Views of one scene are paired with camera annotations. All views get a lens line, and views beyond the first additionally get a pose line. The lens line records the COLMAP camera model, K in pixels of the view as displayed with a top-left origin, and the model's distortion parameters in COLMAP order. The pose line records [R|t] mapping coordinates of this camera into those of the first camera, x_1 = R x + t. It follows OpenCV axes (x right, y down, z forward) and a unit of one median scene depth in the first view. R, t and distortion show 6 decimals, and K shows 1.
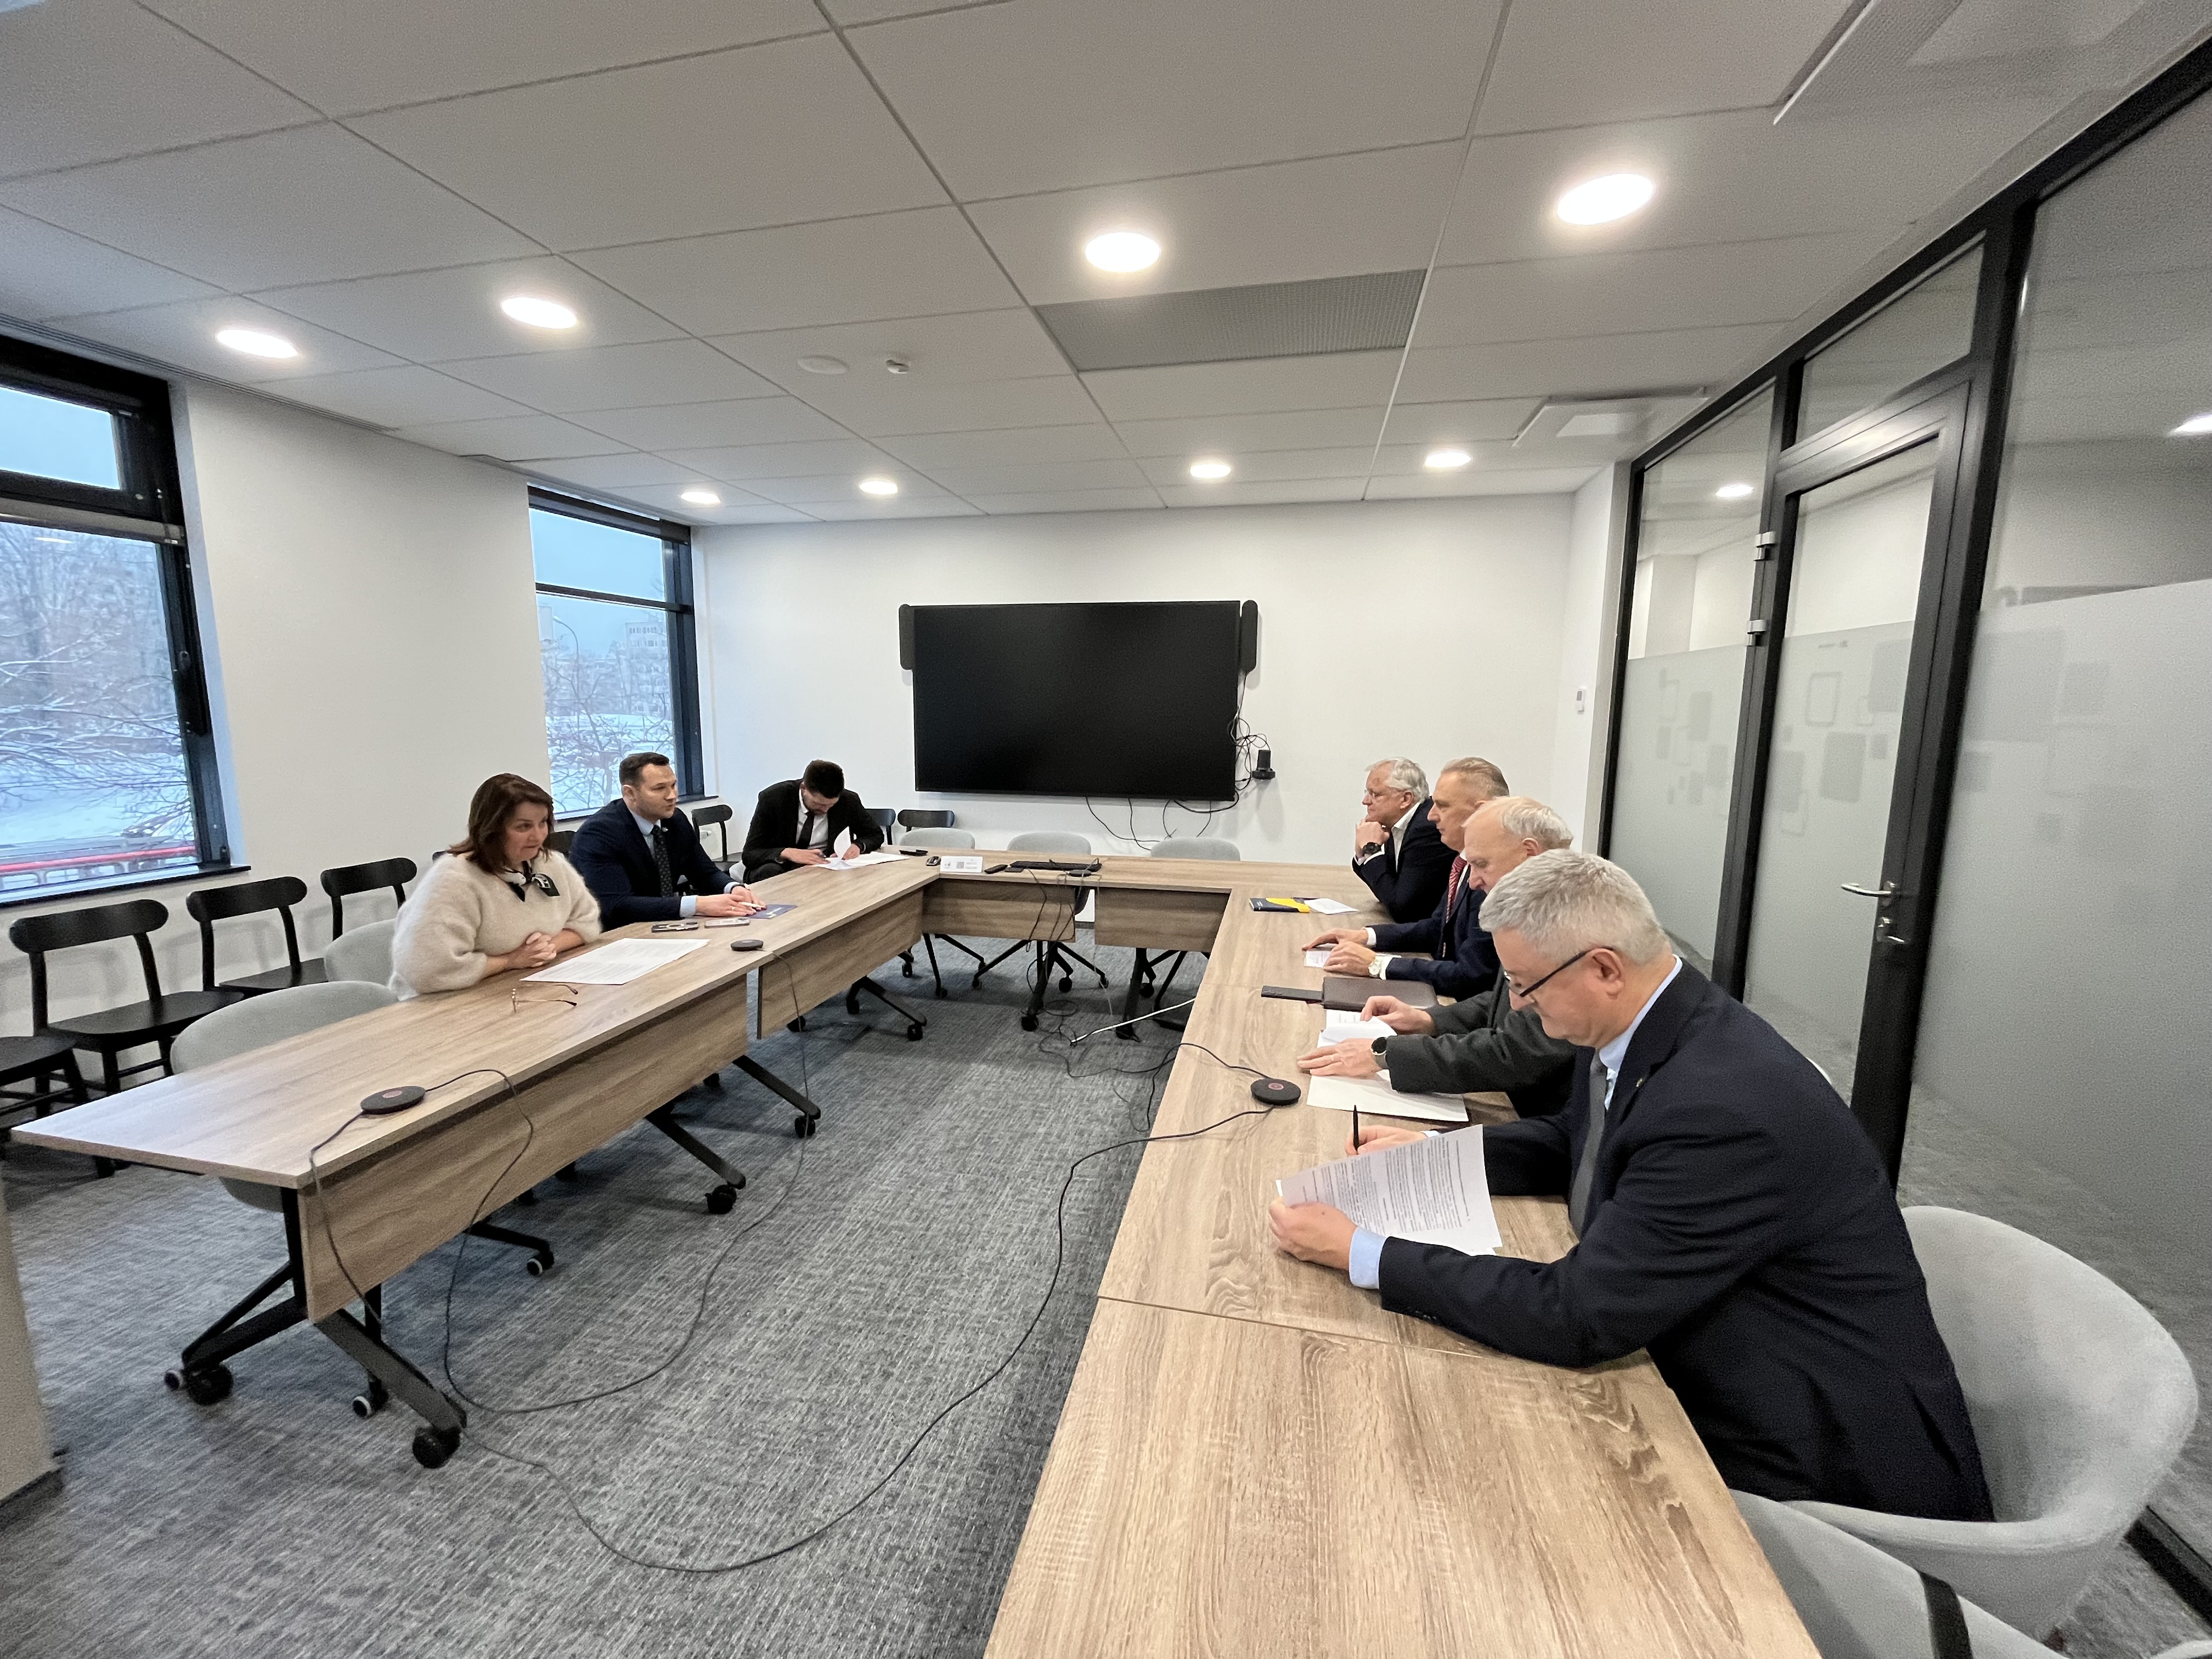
lens RADIAL K [[889.8, 0, 1096.6], [0, 889.8, 830.0], [0, 0, 1]] dist [-0.003566, -0.000048]
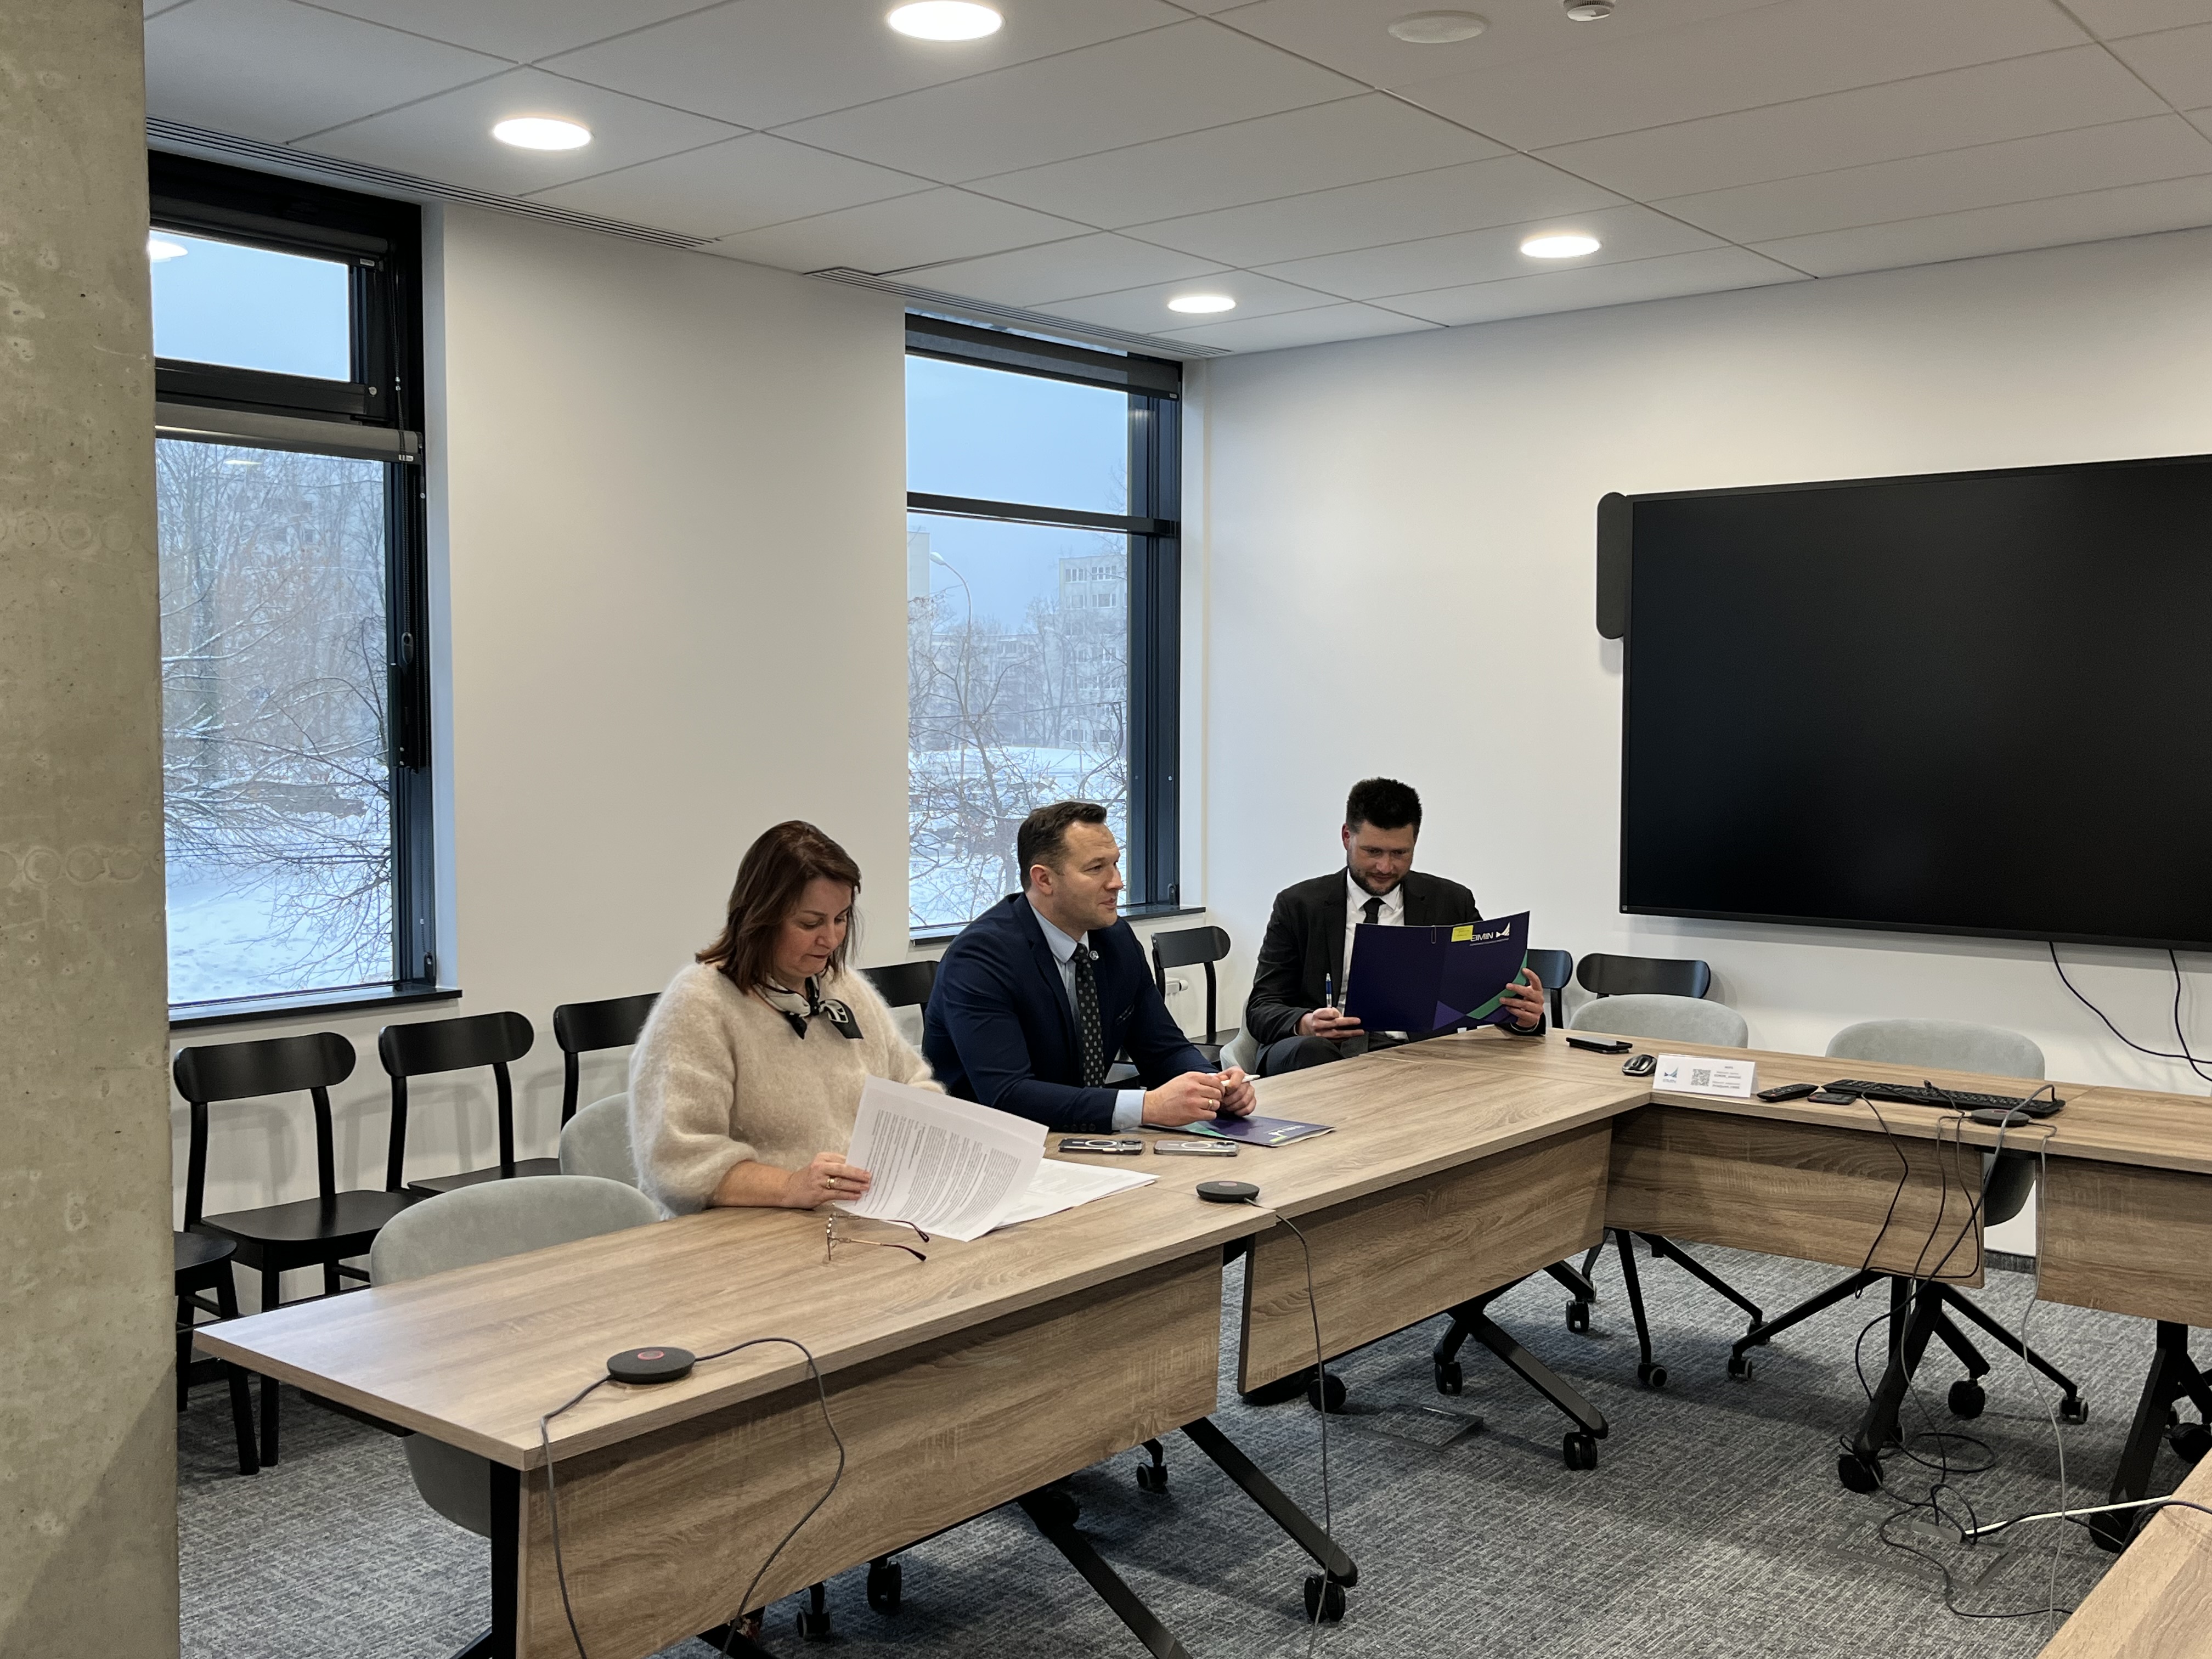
lens RADIAL K [[2126.2, 0, 1106.0], [0, 2126.2, 829.5], [0, 0, 1]] dist [0.024184, -0.006529]
pose [[0.897382, 0.016927, -0.440930, 0.049459], [-0.056986, 0.995341, -0.077769, 0.018222], [0.437559, 0.094916, 0.894166, -0.082728]]
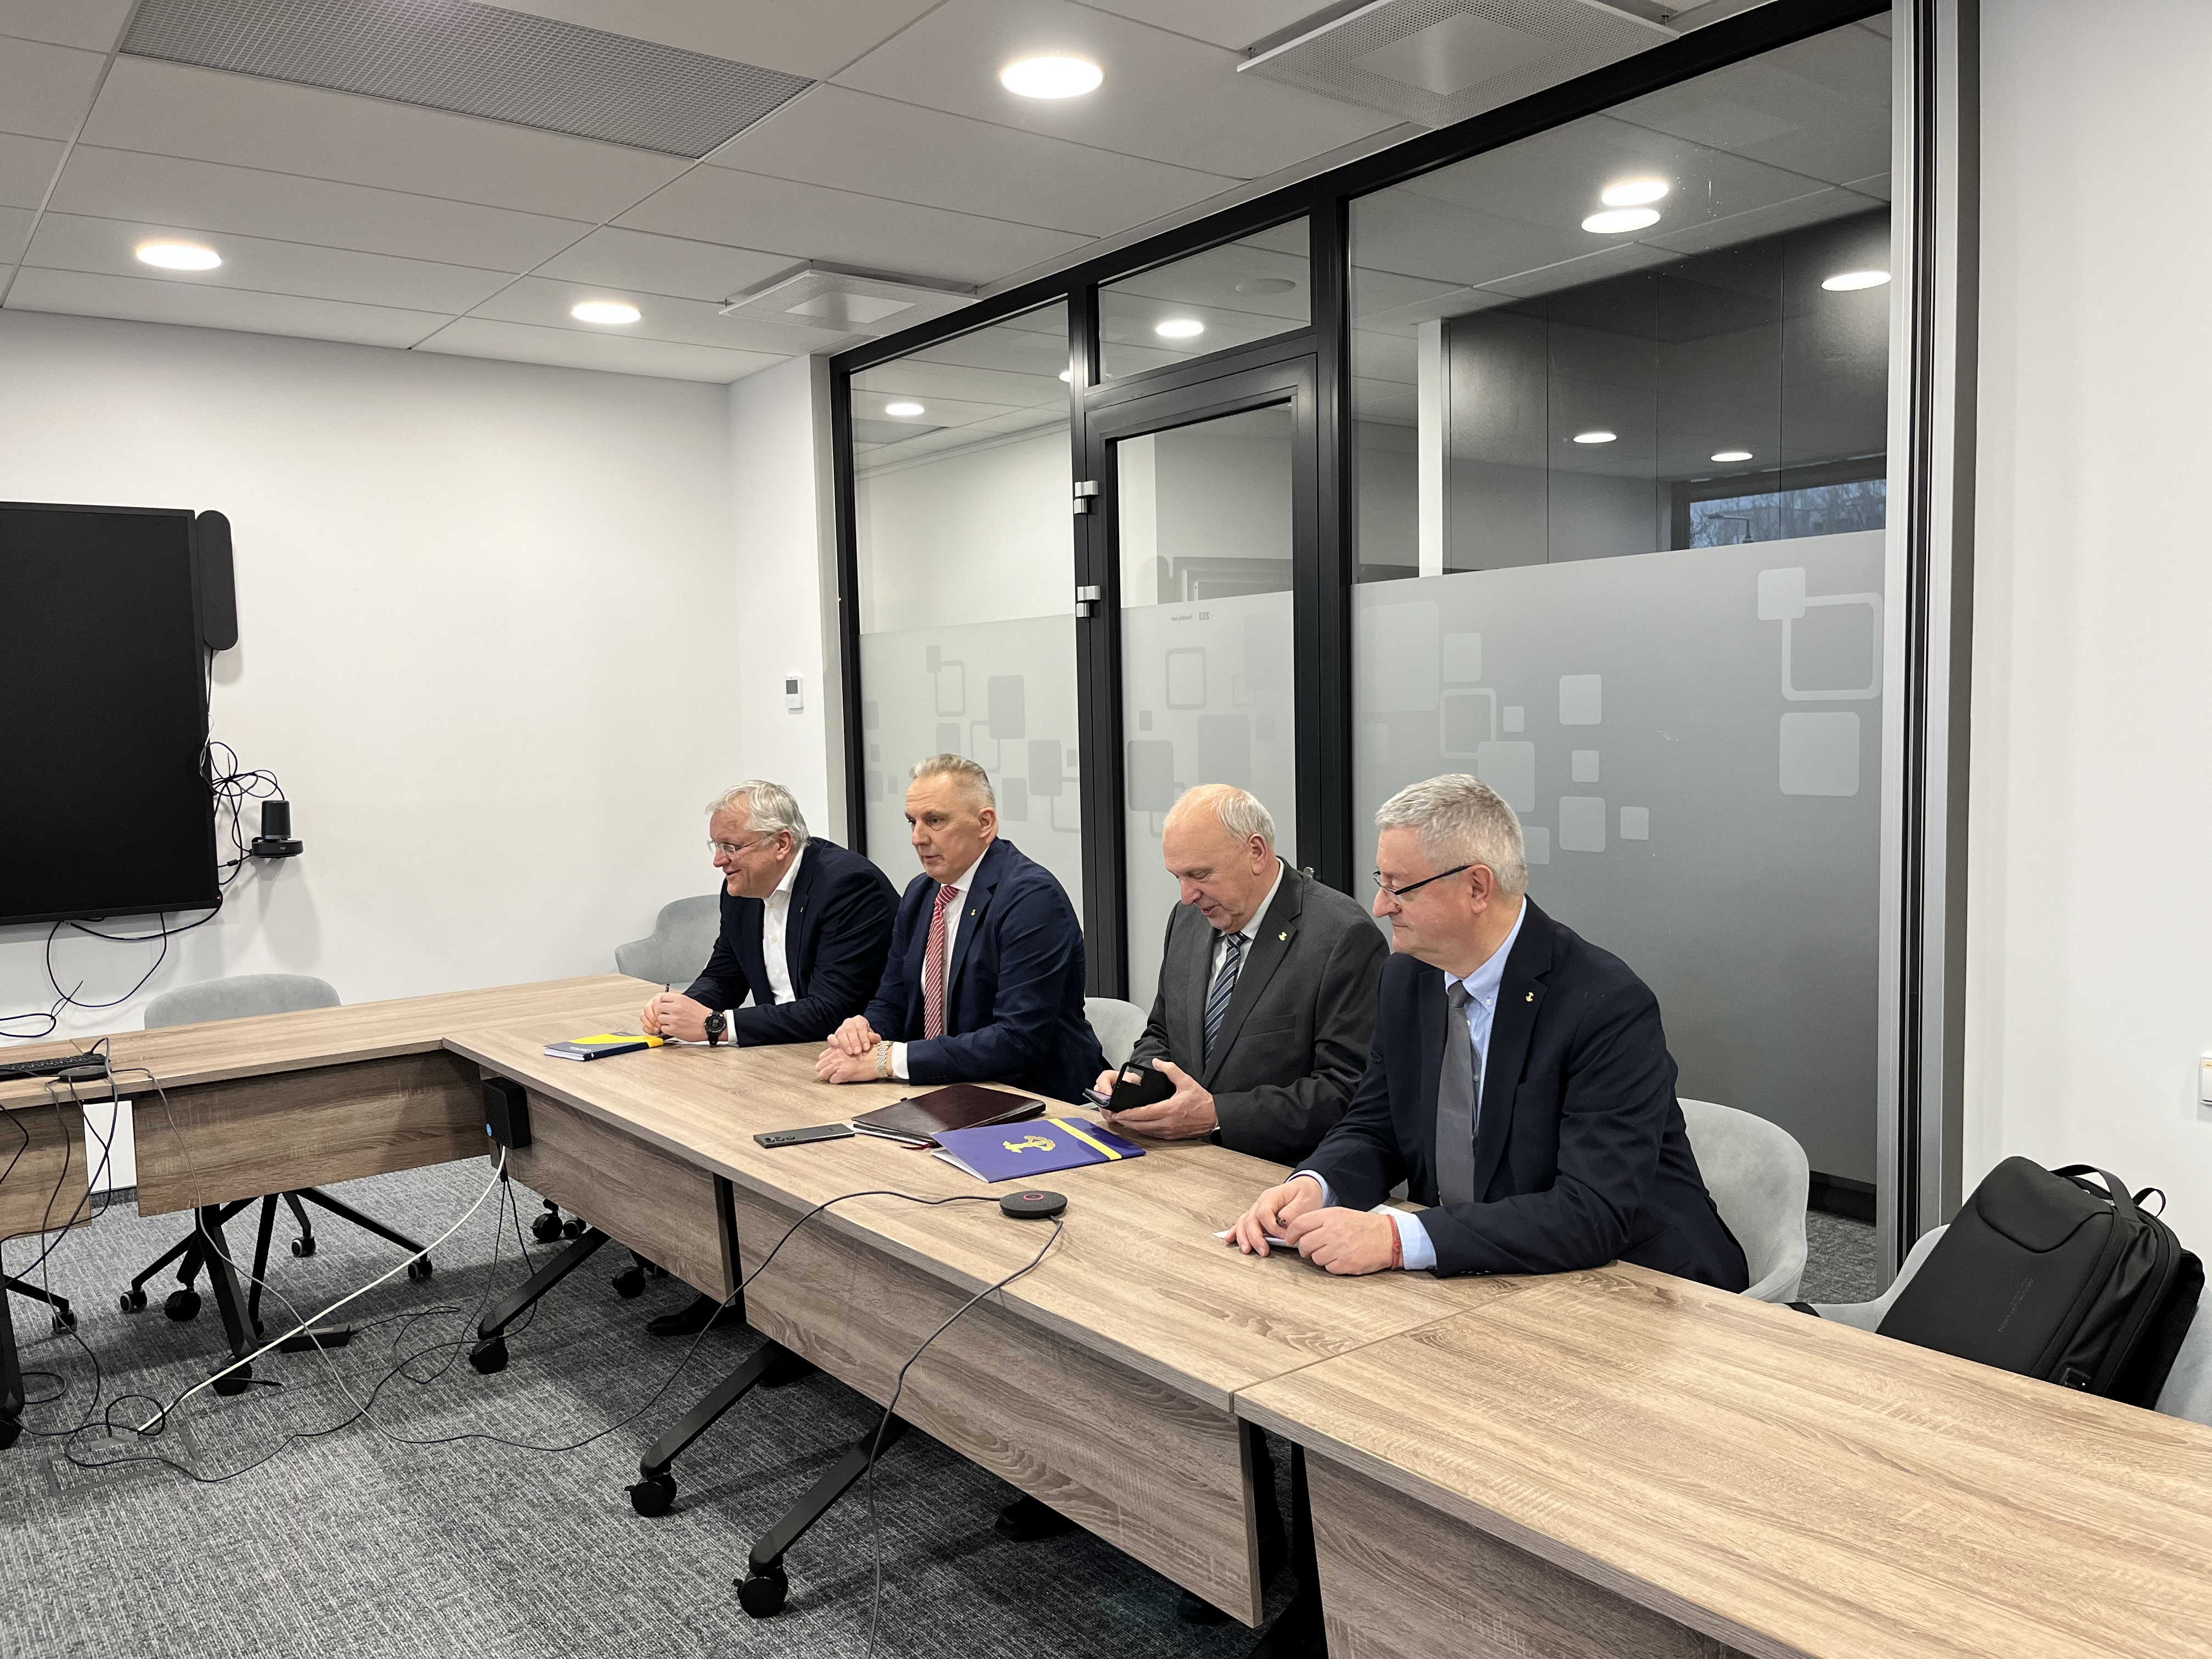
lens RADIAL K [[1691.2, 0, 1106.0], [0, 1691.2, 829.5], [0, 0, 1]] dist [-0.004872, -0.006150]
pose [[0.635172, -0.077147, 0.768508, -0.394338], [0.136794, 0.990506, -0.013628, 0.008409], [-0.760160, 0.113783, 0.639695, 0.016453]]
